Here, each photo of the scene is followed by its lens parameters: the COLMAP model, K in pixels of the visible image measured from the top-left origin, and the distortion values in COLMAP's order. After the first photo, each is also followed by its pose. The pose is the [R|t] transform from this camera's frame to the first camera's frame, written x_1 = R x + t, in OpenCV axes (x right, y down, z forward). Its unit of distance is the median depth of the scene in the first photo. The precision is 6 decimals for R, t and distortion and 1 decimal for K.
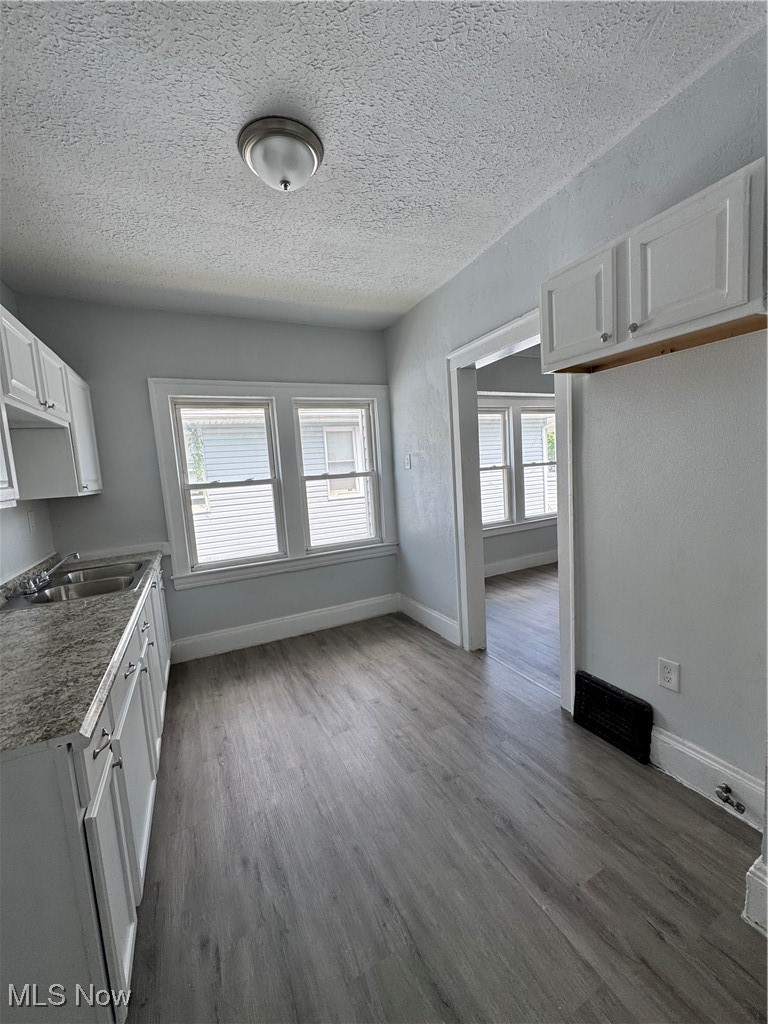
lens RADIAL K [[406.8, 0, 388.3], [0, 406.8, 508.9], [0, 0, 1]] dist [-0.000936, 0.000867]
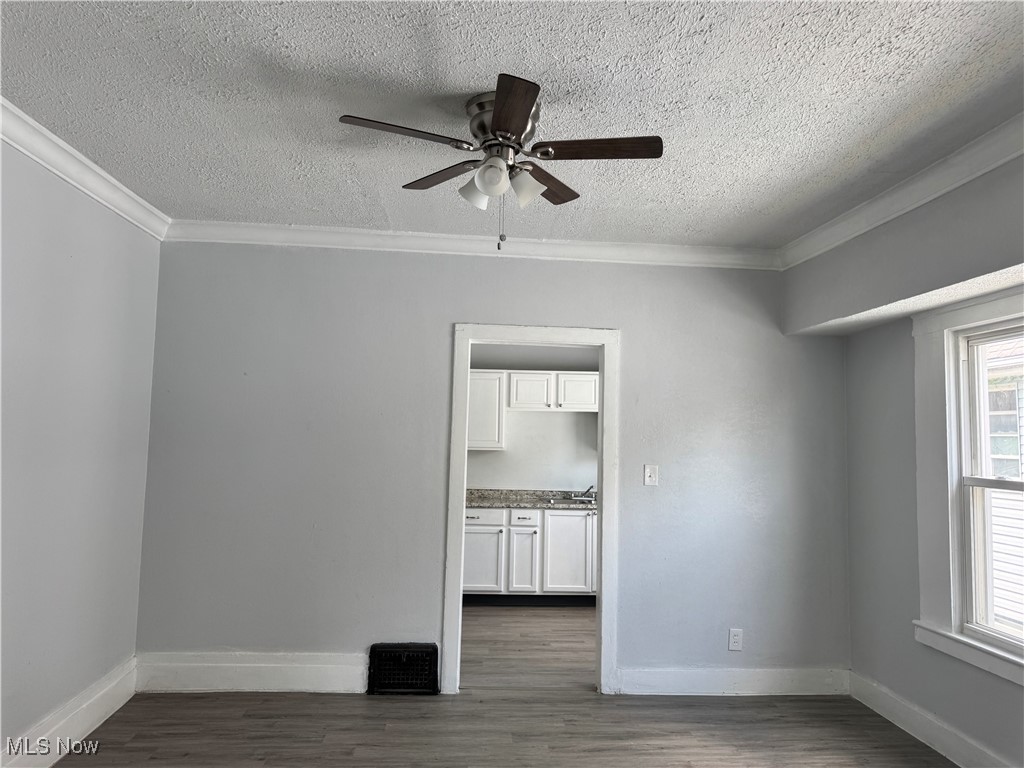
lens RADIAL K [[717.5, 0, 511.2], [0, 717.5, 373.6], [0, 0, 1]] dist [0.014763, -0.005774]
pose [[-0.374661, -0.038922, -0.926345, 0.650511], [-0.100129, 0.994974, -0.001309, -0.130809], [0.921739, 0.092264, -0.376675, 0.719511]]
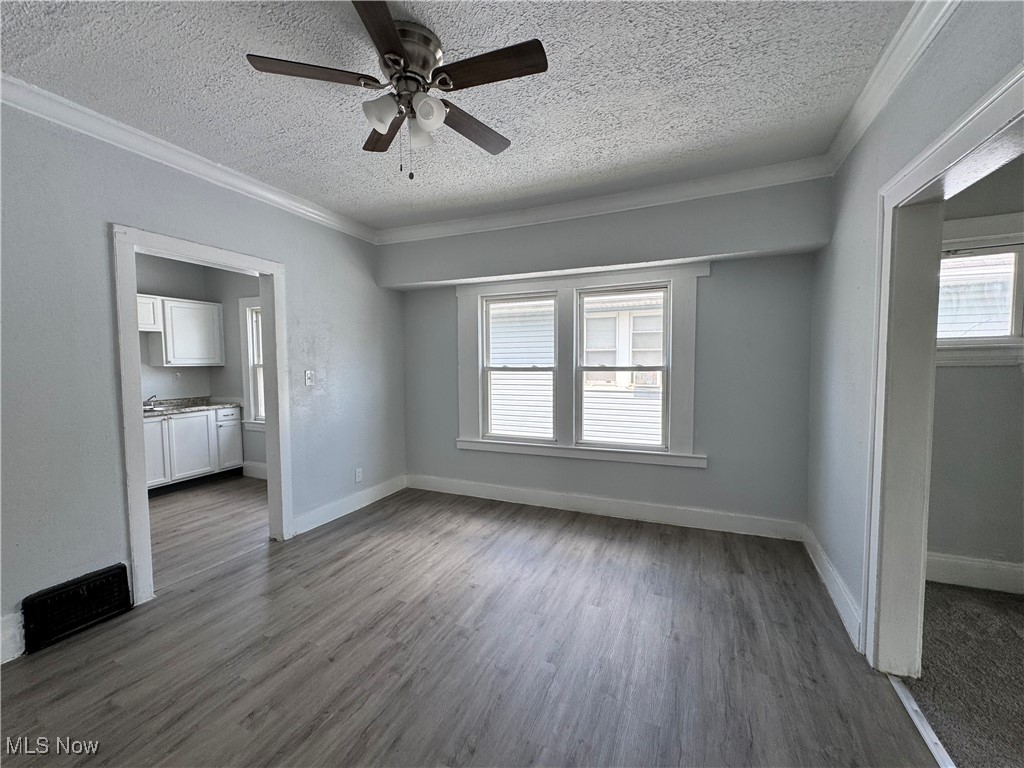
lens RADIAL K [[406.8, 0, 504.4], [0, 406.8, 386.1], [0, 0, 1]] dist [-0.000936, 0.000867]
pose [[0.637295, 0.096301, -0.764579, 0.445028], [-0.109025, 0.993449, 0.034253, -0.047811], [0.762869, 0.061529, 0.643619, 0.241190]]
